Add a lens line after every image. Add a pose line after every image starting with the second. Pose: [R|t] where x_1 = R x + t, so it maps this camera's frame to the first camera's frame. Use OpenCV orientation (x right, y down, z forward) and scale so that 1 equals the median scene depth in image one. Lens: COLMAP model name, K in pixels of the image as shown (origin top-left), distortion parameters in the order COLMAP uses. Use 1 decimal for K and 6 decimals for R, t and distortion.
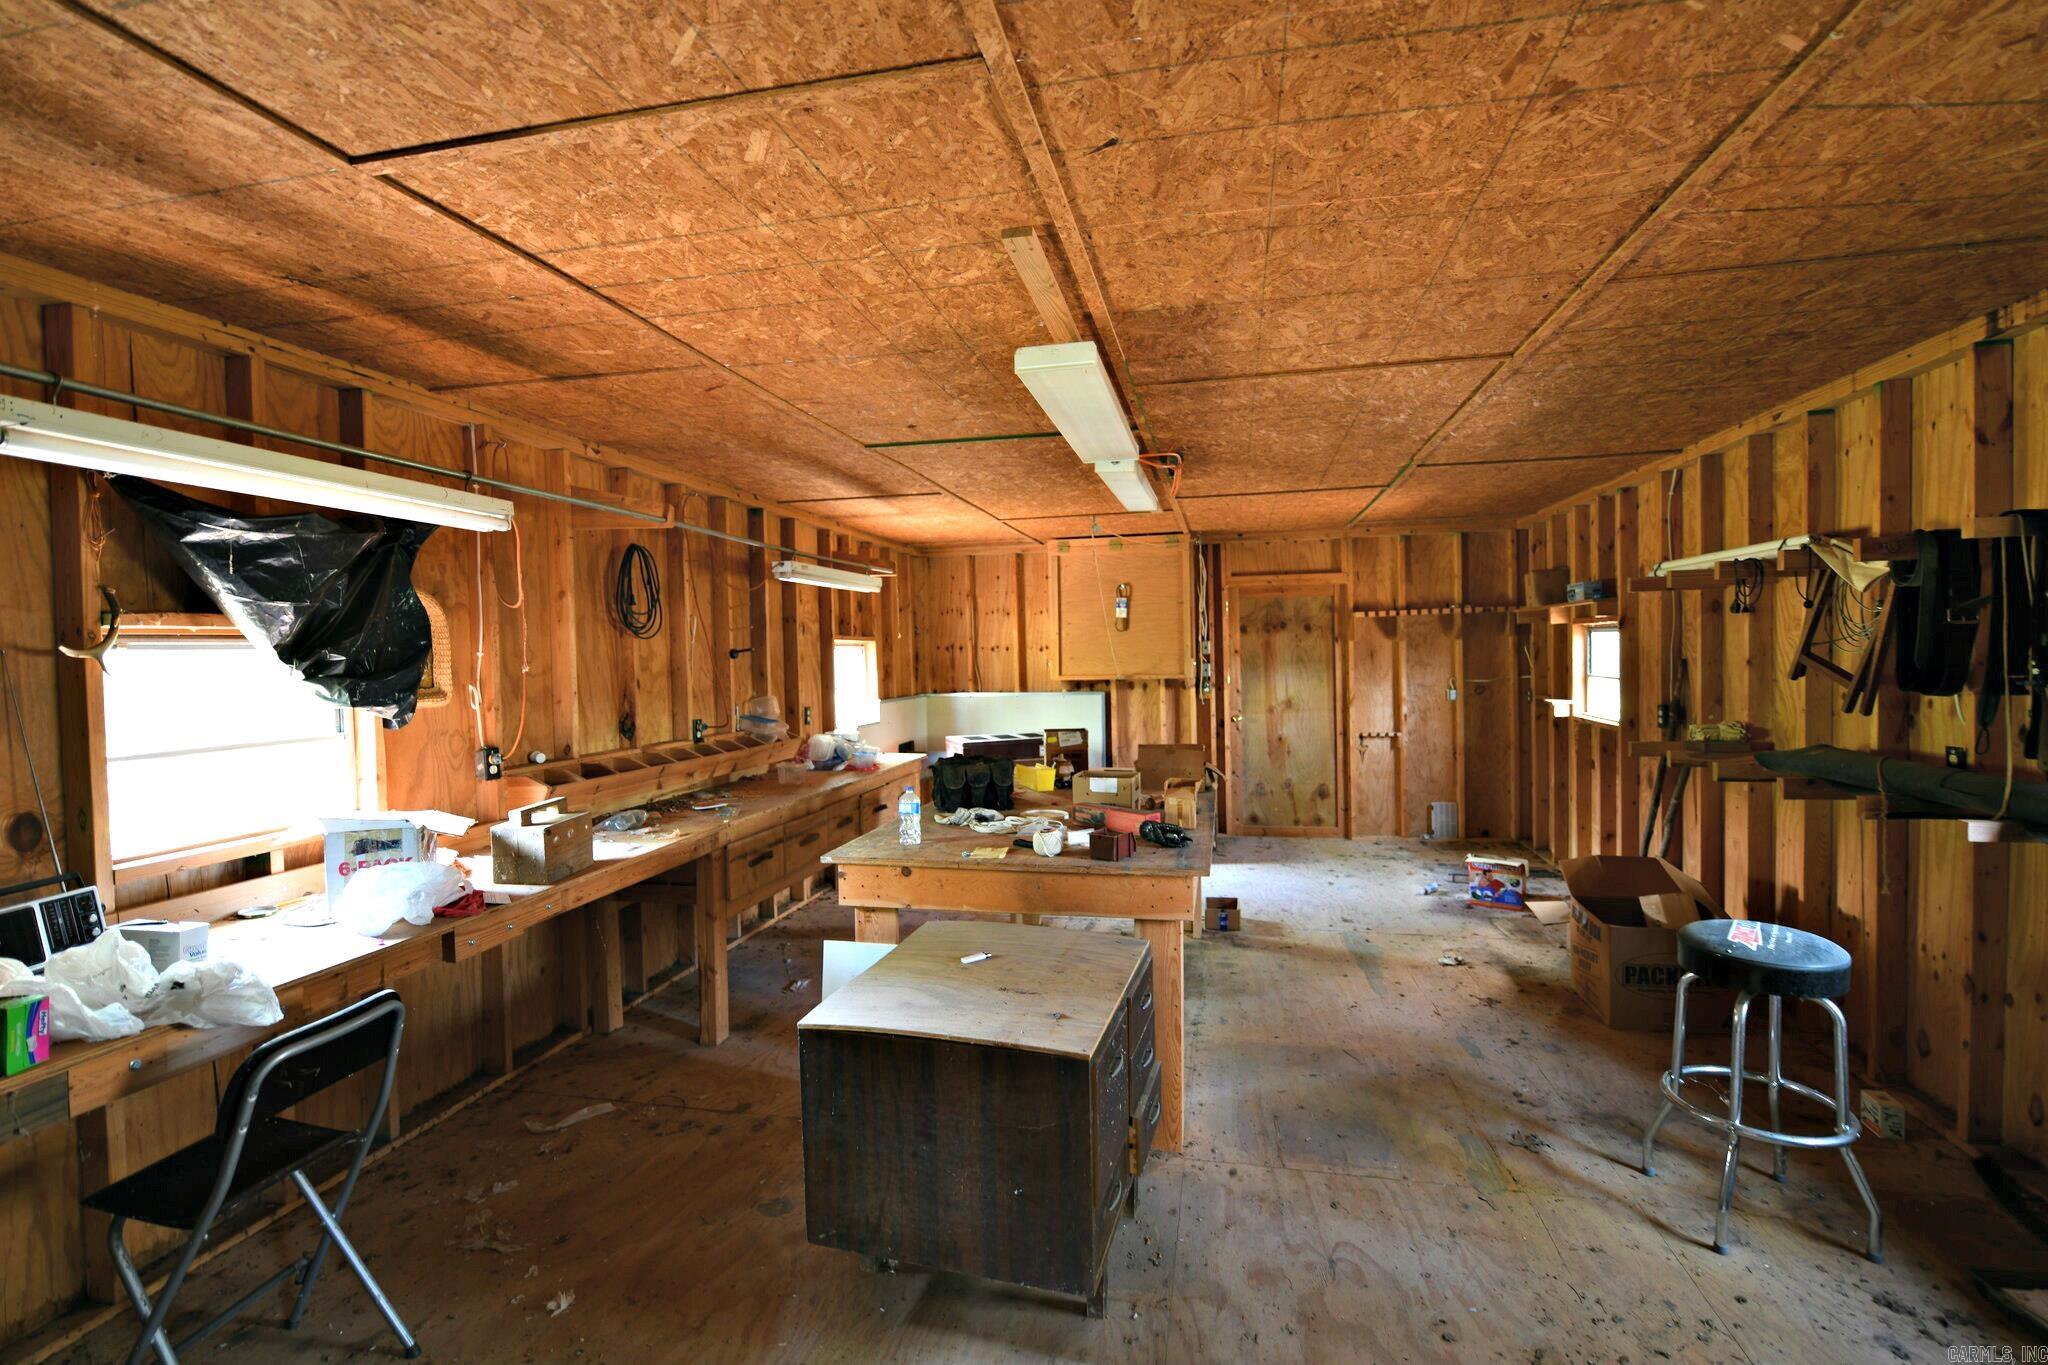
lens RADIAL K [[940.0, 0, 1018.8], [0, 940.0, 676.6], [0, 0, 1]] dist [-0.000068, -0.000001]
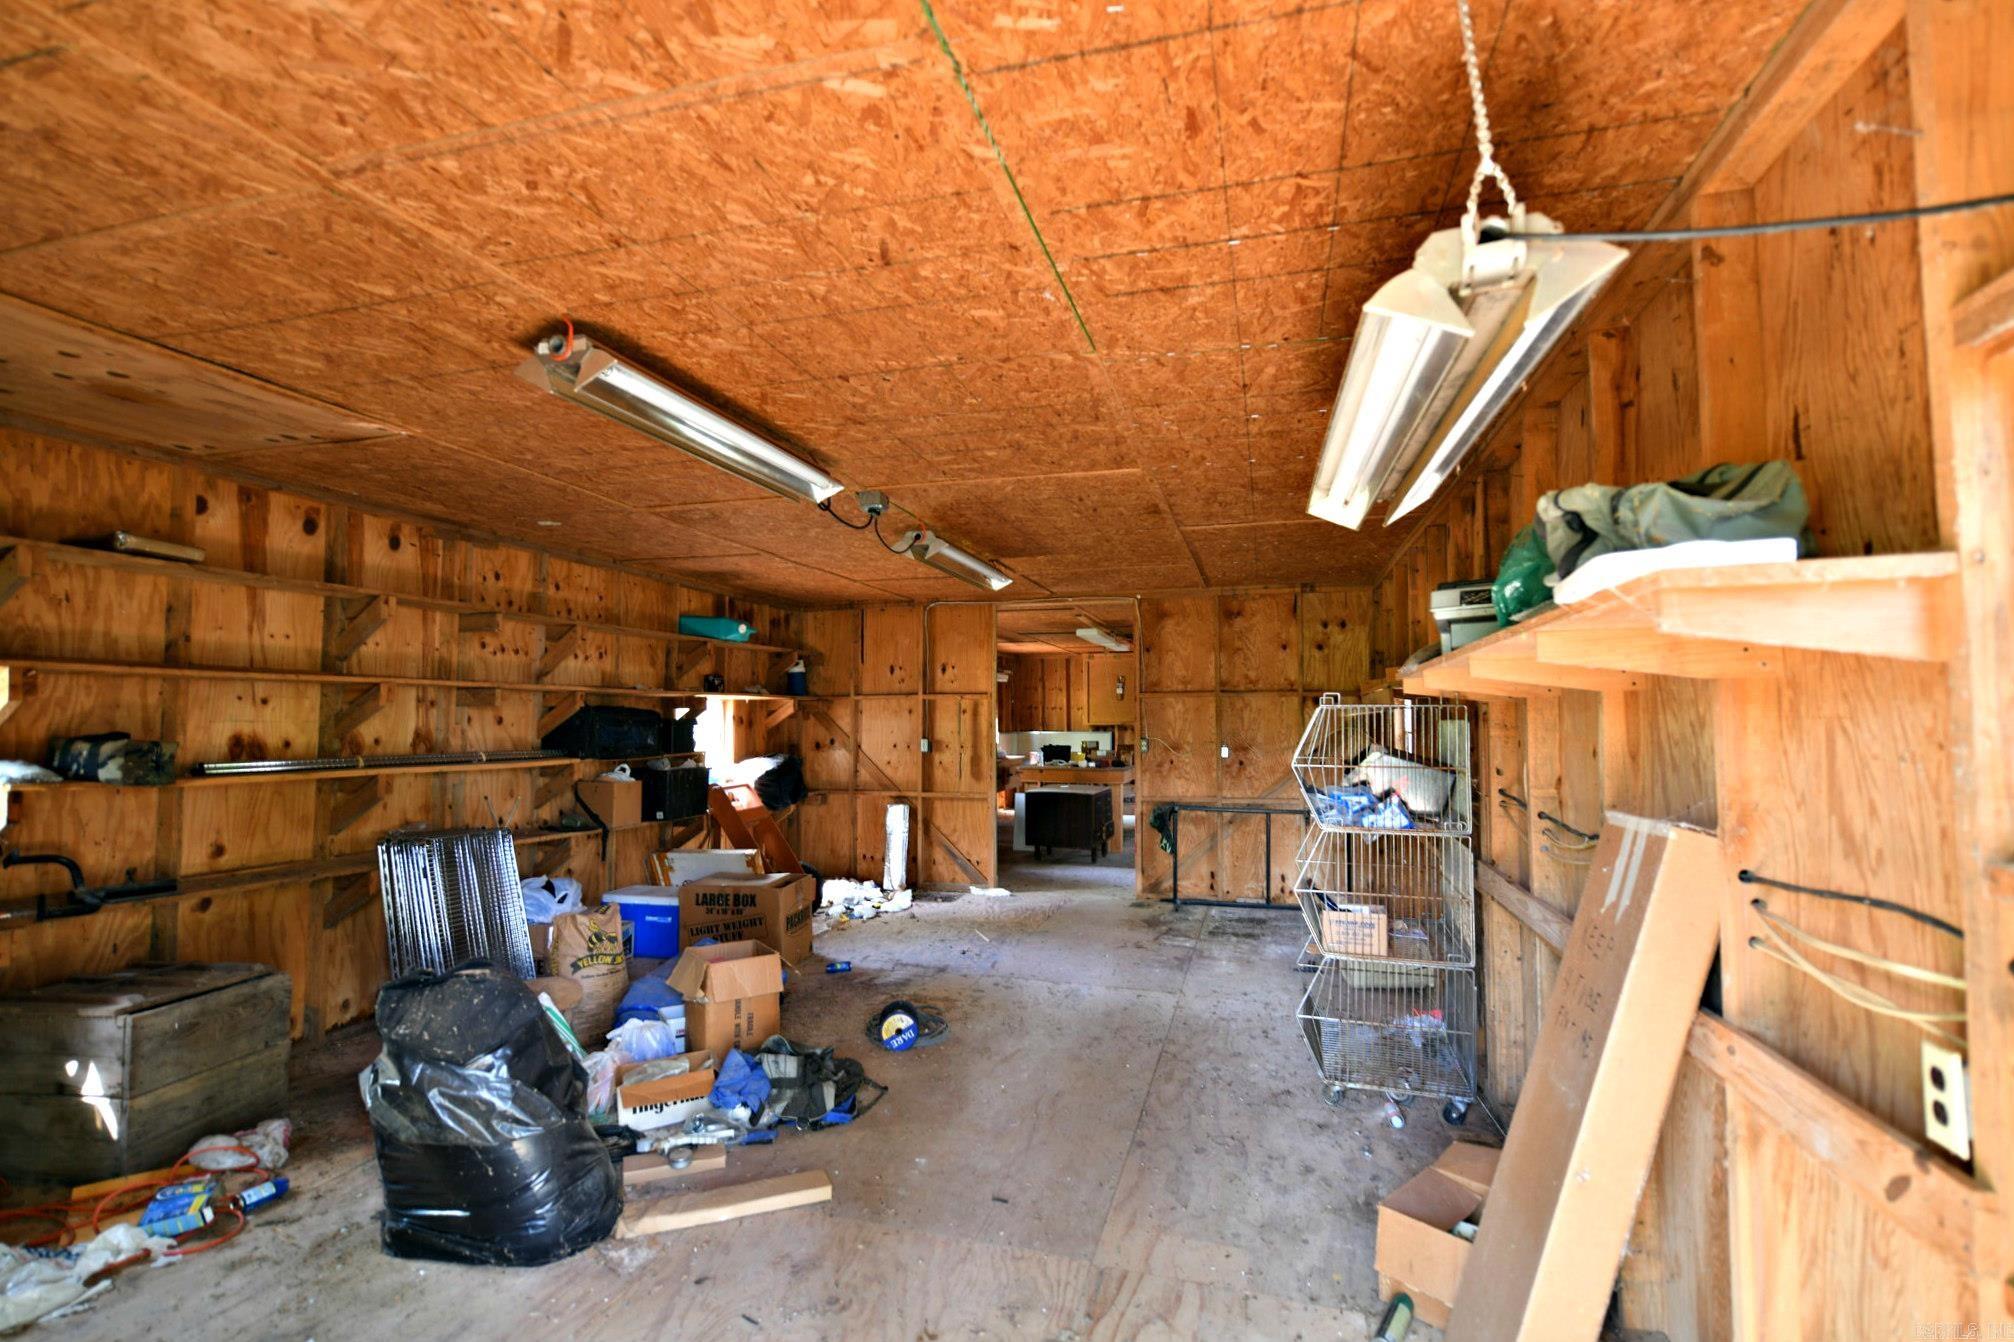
lens RADIAL K [[924.4, 0, 1008.3], [0, 924.4, 669.7], [0, 0, 1]] dist [-0.000068, -0.000001]
pose [[0.998756, 0.016779, -0.046955, -0.034470], [-0.020470, 0.996644, -0.079262, 0.045466], [0.045467, 0.080125, 0.995747, -0.936907]]
